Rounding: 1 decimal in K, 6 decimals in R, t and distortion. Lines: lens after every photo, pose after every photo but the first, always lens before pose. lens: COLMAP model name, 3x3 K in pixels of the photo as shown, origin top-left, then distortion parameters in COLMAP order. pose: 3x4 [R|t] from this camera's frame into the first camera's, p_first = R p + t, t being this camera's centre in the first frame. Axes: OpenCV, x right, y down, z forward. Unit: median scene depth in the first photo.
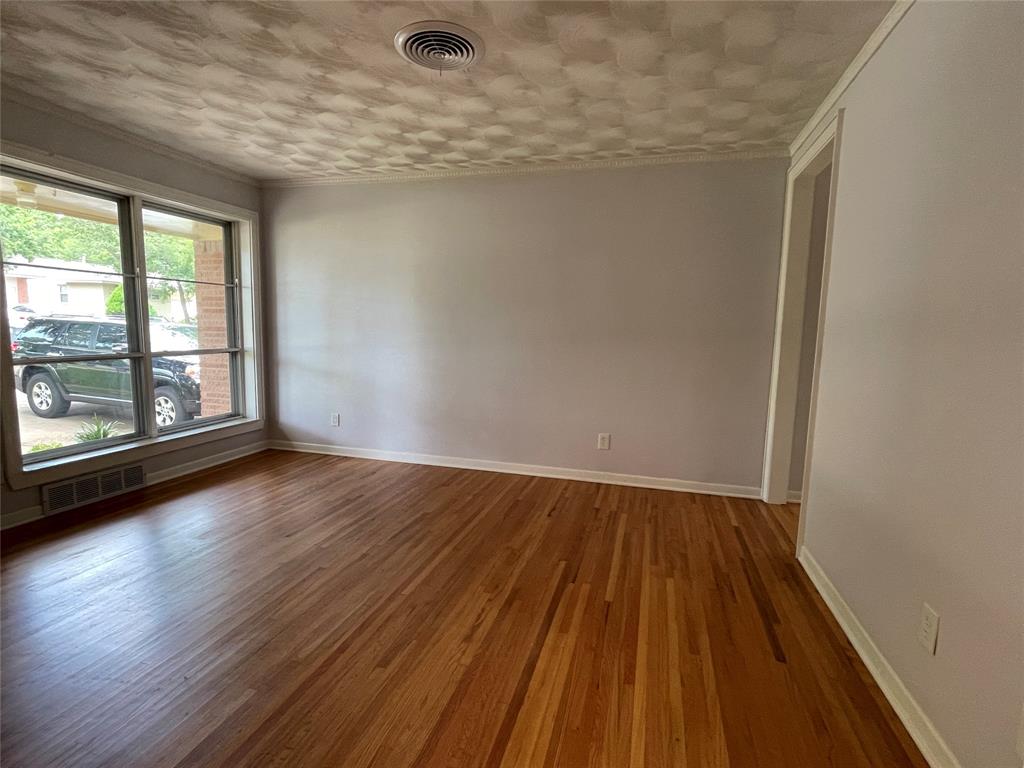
lens RADIAL K [[510.7, 0, 511.6], [0, 510.7, 387.9], [0, 0, 1]] dist [-0.004517, -0.000395]
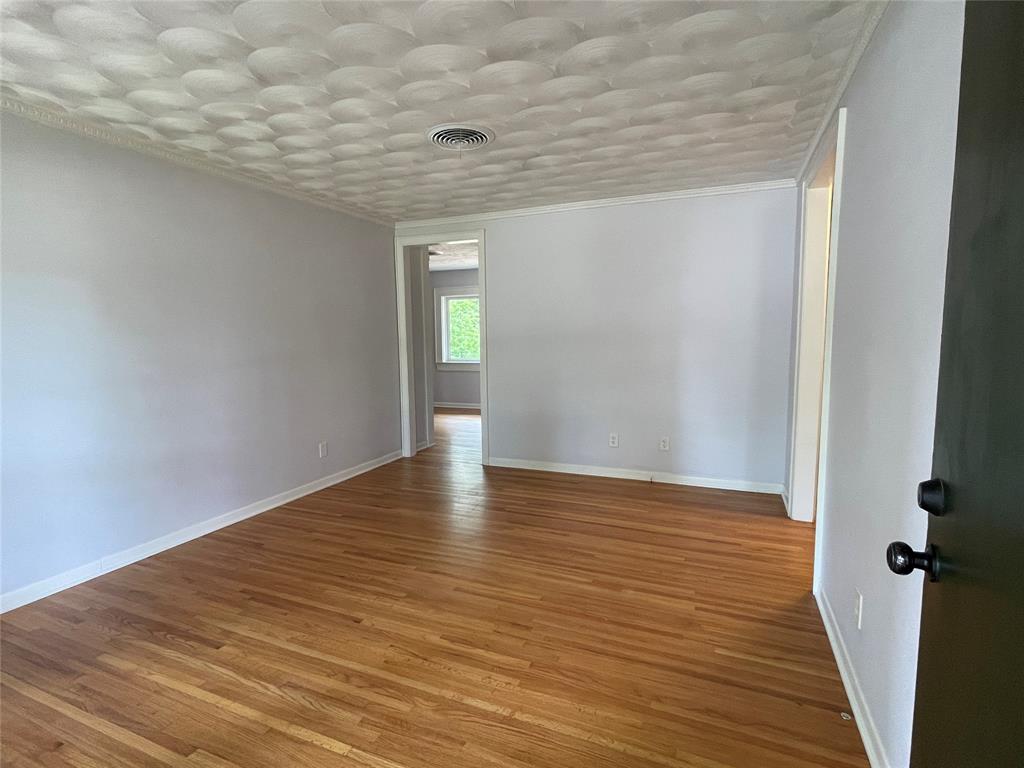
lens RADIAL K [[510.7, 0, 513.1], [0, 510.7, 382.2], [0, 0, 1]] dist [-0.004517, -0.000395]
pose [[0.122282, -0.122638, 0.984889, -0.655785], [0.128540, 0.985936, 0.106809, -0.081970], [-0.984136, 0.113537, 0.136326, 0.334595]]
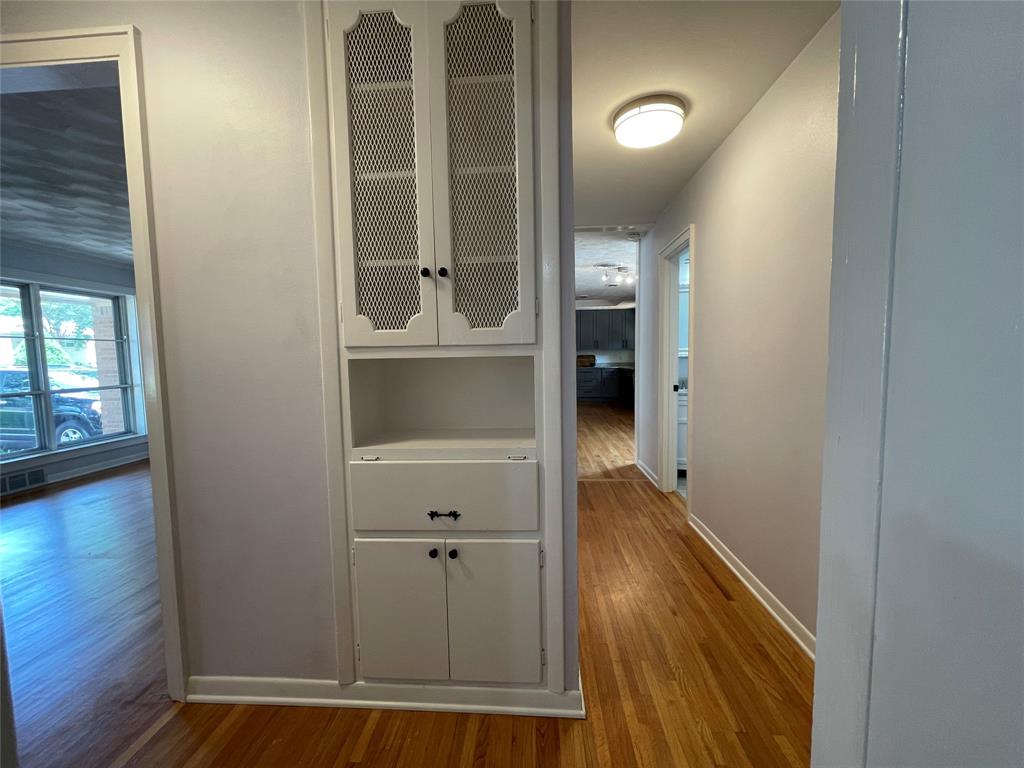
lens RADIAL K [[413.5, 0, 514.7], [0, 413.5, 388.1], [0, 0, 1]] dist [0.002515, -0.000316]
pose [[0.977245, -0.055371, 0.204761, 0.273177], [0.064404, 0.997211, -0.037710, 0.043991], [-0.202102, 0.050039, 0.978085, -0.333591]]
